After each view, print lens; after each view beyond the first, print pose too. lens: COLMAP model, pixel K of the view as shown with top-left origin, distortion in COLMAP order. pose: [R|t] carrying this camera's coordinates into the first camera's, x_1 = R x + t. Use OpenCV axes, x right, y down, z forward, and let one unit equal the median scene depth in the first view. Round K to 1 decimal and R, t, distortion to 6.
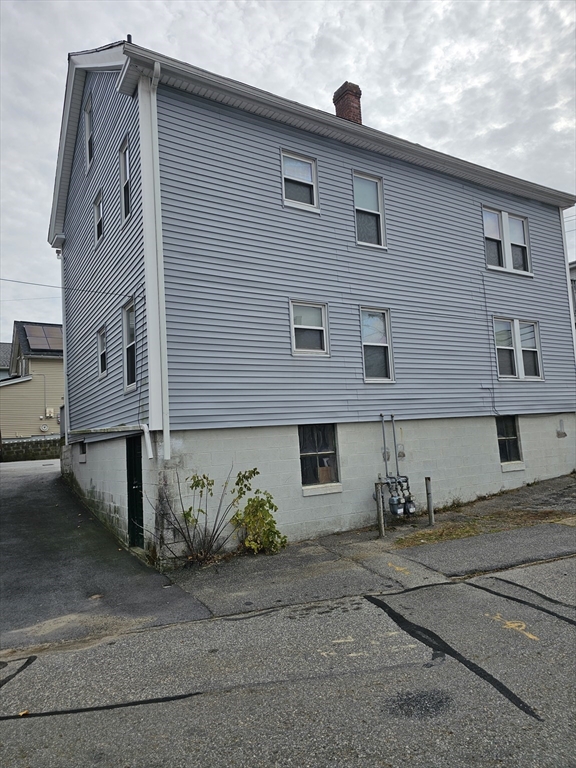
lens RADIAL K [[519.1, 0, 286.5], [0, 519.1, 379.3], [0, 0, 1]] dist [0.051145, -0.039248]
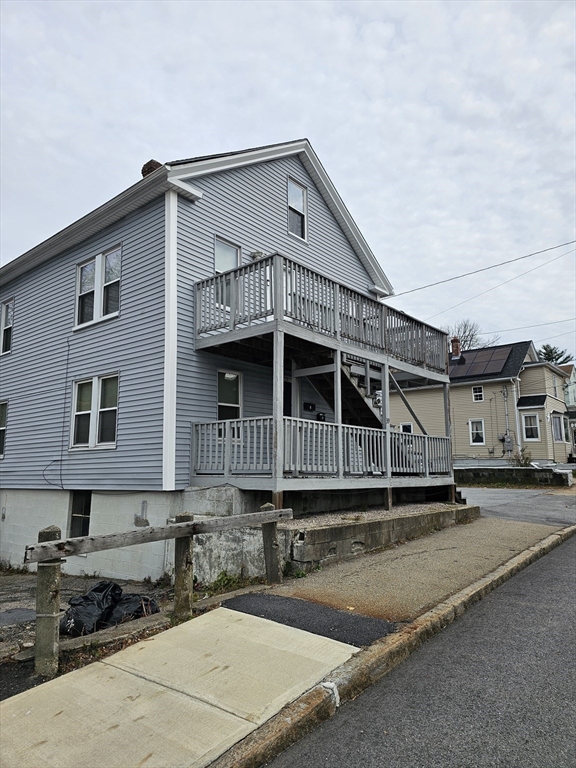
lens RADIAL K [[519.1, 0, 292.6], [0, 519.1, 377.3], [0, 0, 1]] dist [0.051145, -0.039248]
pose [[0.310908, -0.112869, -0.943714, 1.413624], [0.097242, 0.991491, -0.086547, -0.008464], [0.945452, -0.064861, 0.319238, 1.085283]]
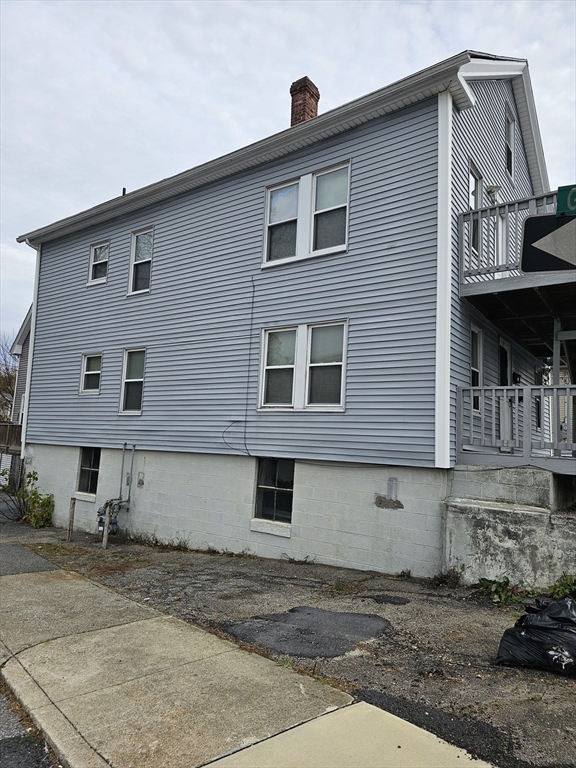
lens RADIAL K [[519.1, 0, 286.3], [0, 519.1, 384.4], [0, 0, 1]] dist [0.051145, -0.039248]
pose [[0.360744, -0.035797, -0.931978, 1.137098], [0.031738, 0.999156, -0.026092, -0.016106], [0.932125, -0.020167, 0.361575, 0.761478]]
